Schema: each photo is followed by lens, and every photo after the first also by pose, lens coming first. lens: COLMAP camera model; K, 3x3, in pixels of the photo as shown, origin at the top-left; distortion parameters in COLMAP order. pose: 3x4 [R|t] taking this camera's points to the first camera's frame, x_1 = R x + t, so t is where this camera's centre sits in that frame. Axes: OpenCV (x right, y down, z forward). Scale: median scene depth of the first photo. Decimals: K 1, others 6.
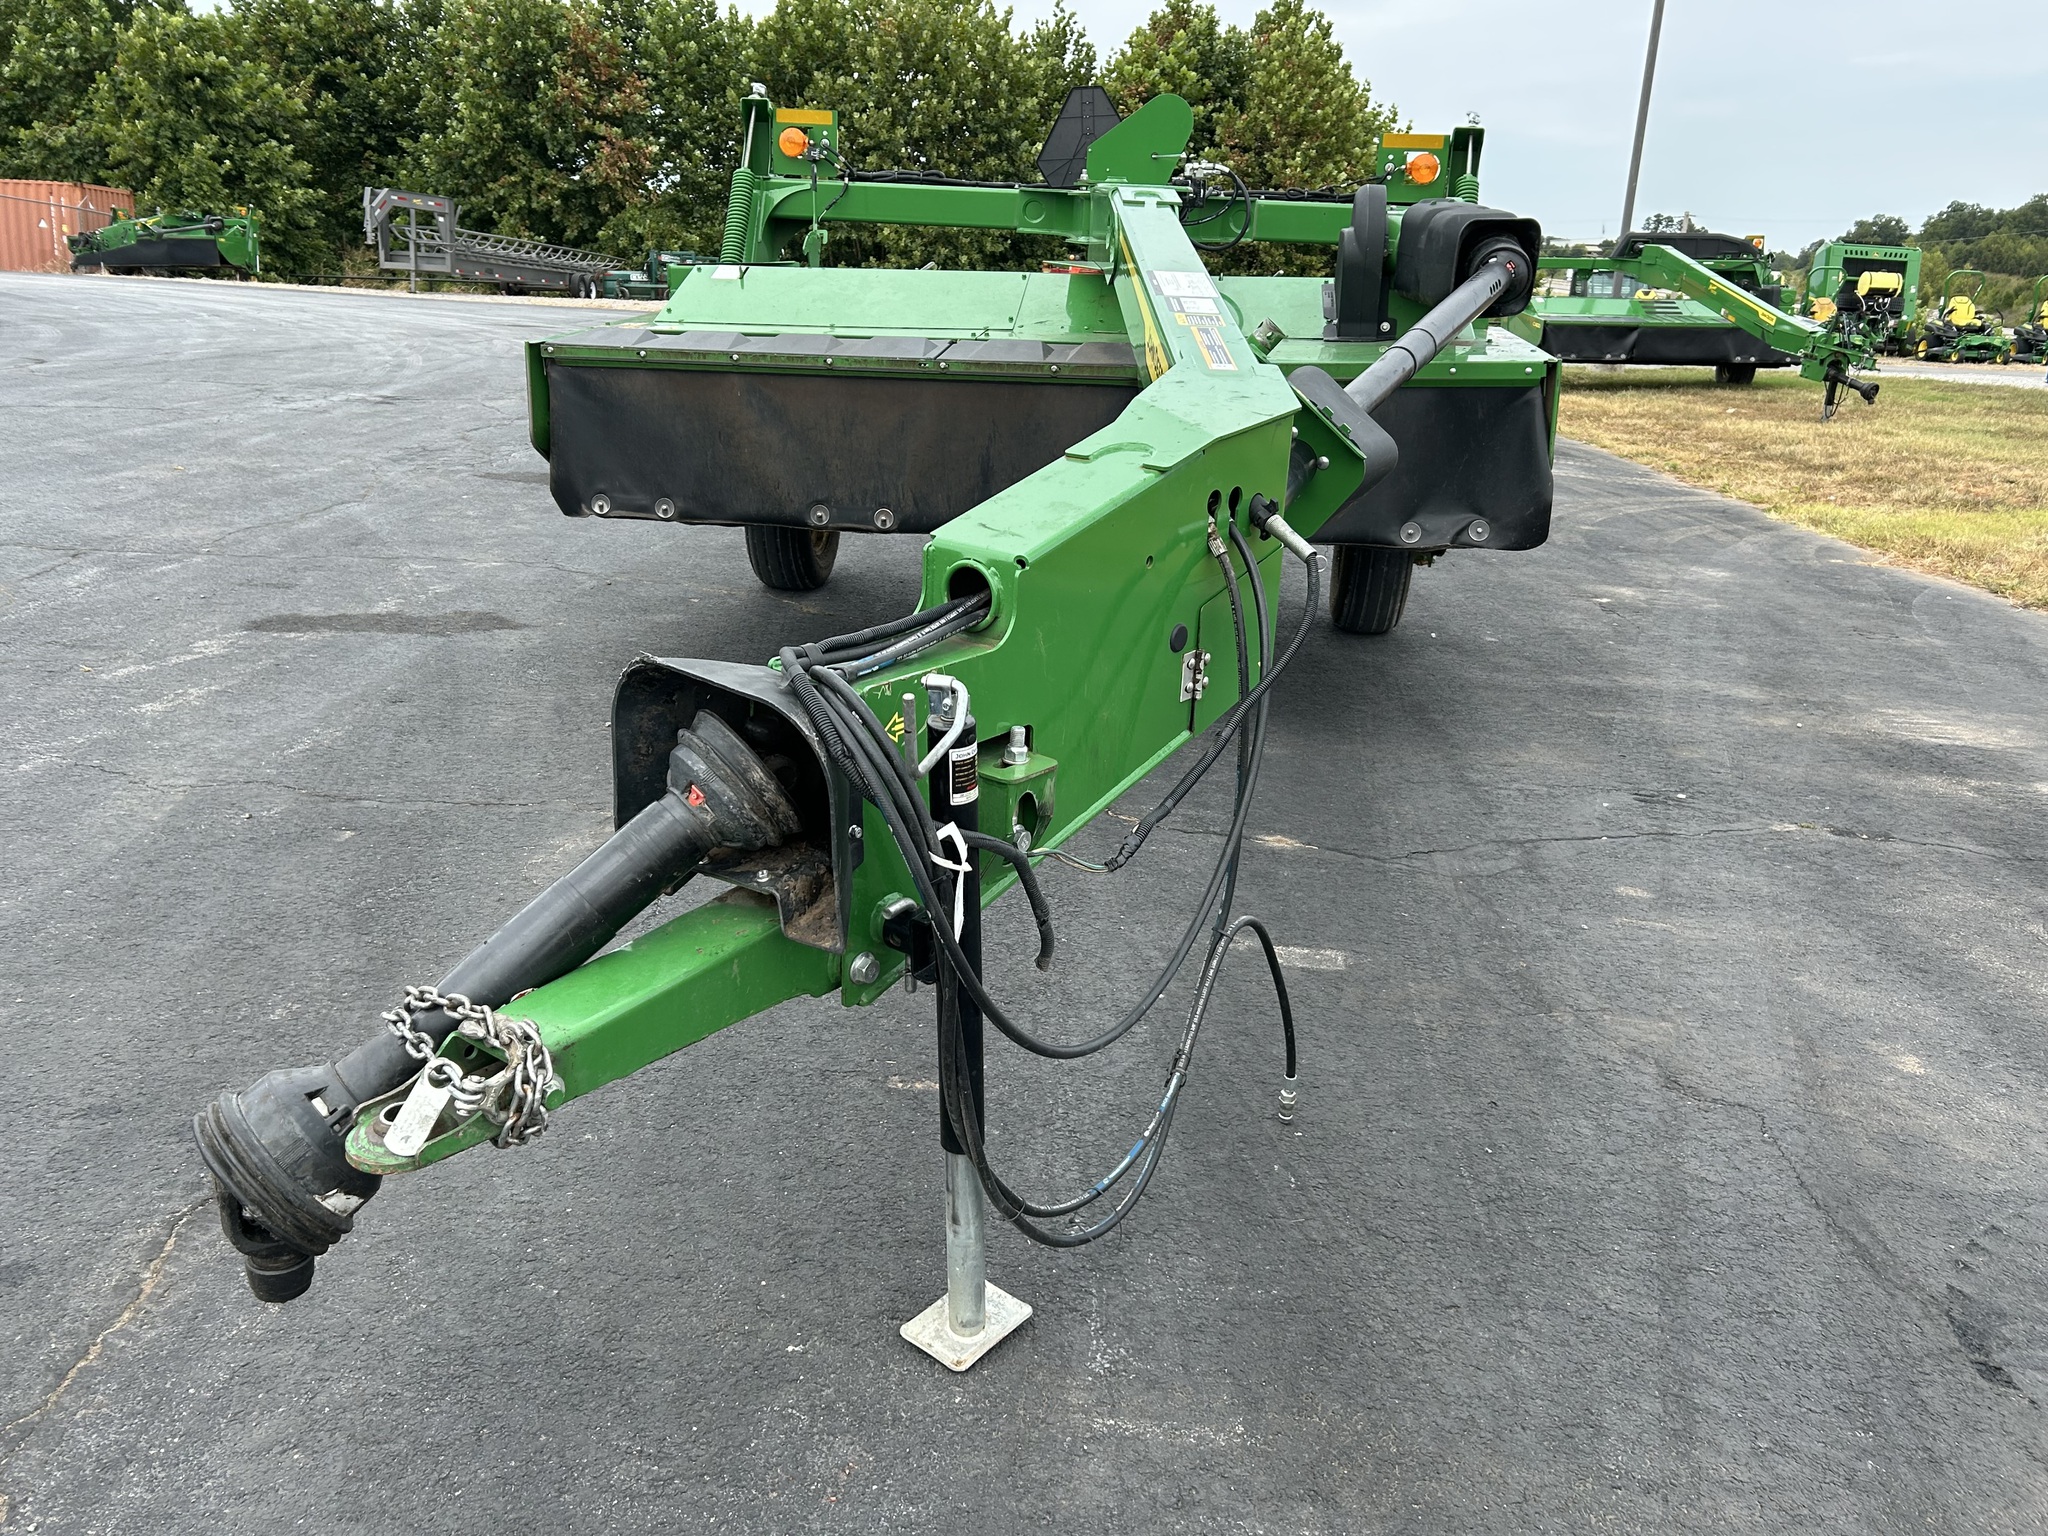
lens RADIAL K [[1678.0, 0, 1027.4], [0, 1678.0, 795.4], [0, 0, 1]] dist [0.037649, -0.027460]
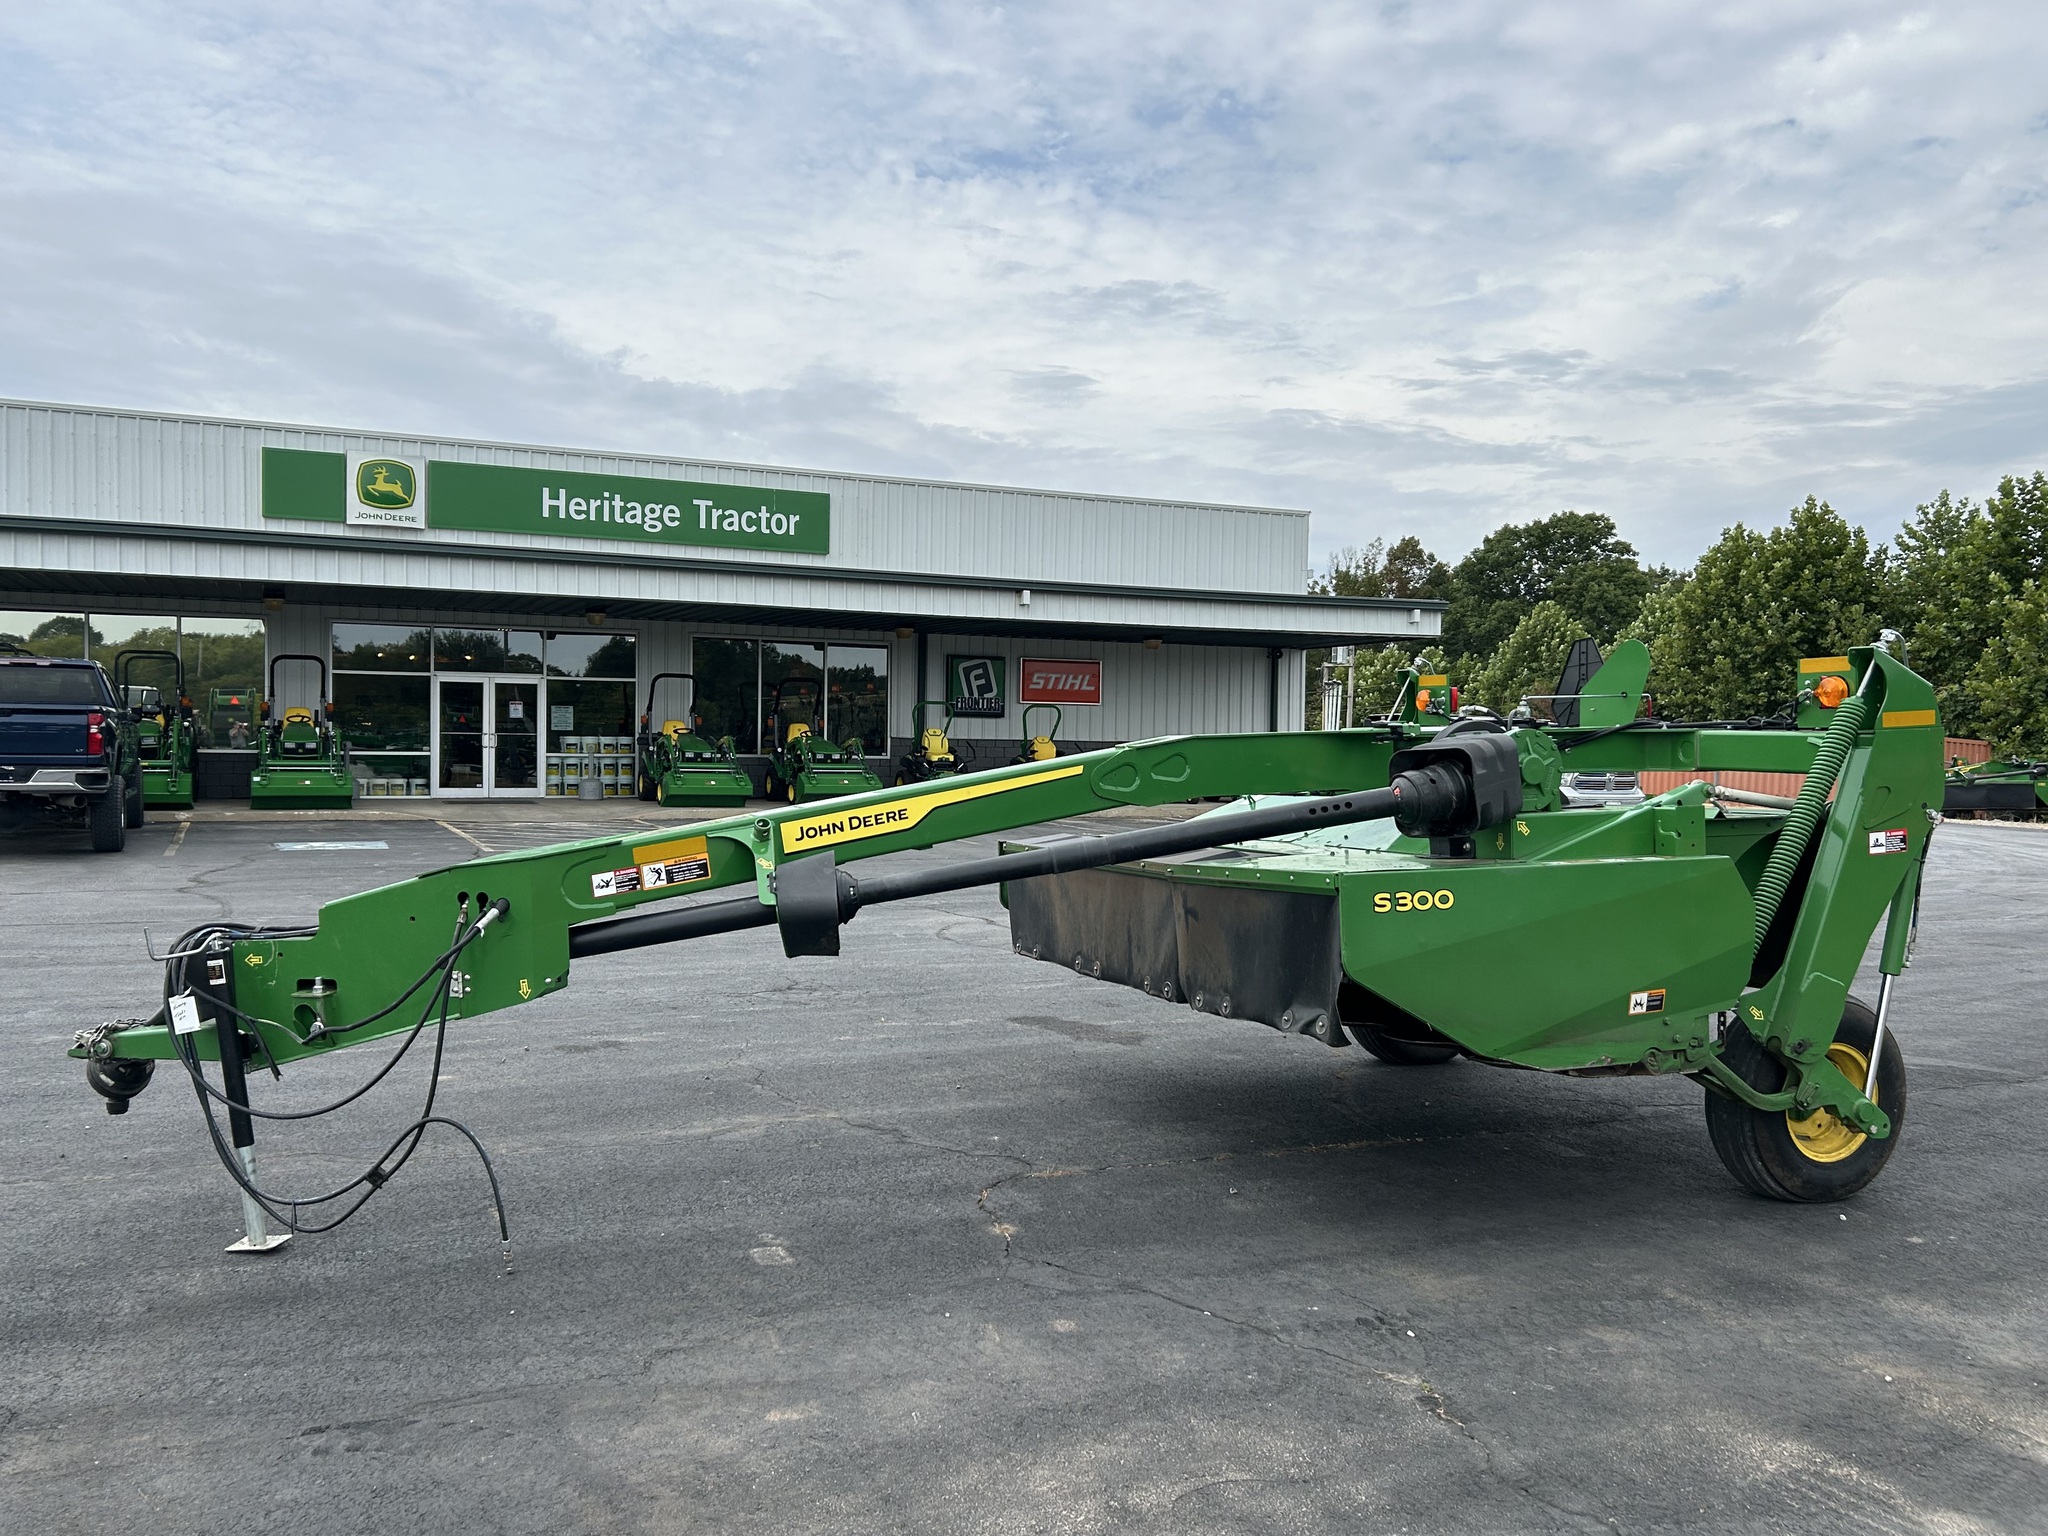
lens RADIAL K [[1678.0, 0, 1013.3], [0, 1678.0, 774.7], [0, 0, 1]] dist [0.037649, -0.027460]
pose [[0.465184, -0.013935, -0.885104, 0.582318], [-0.268426, 0.950578, -0.156043, -0.046284], [0.843535, 0.310174, 0.438453, 0.164678]]
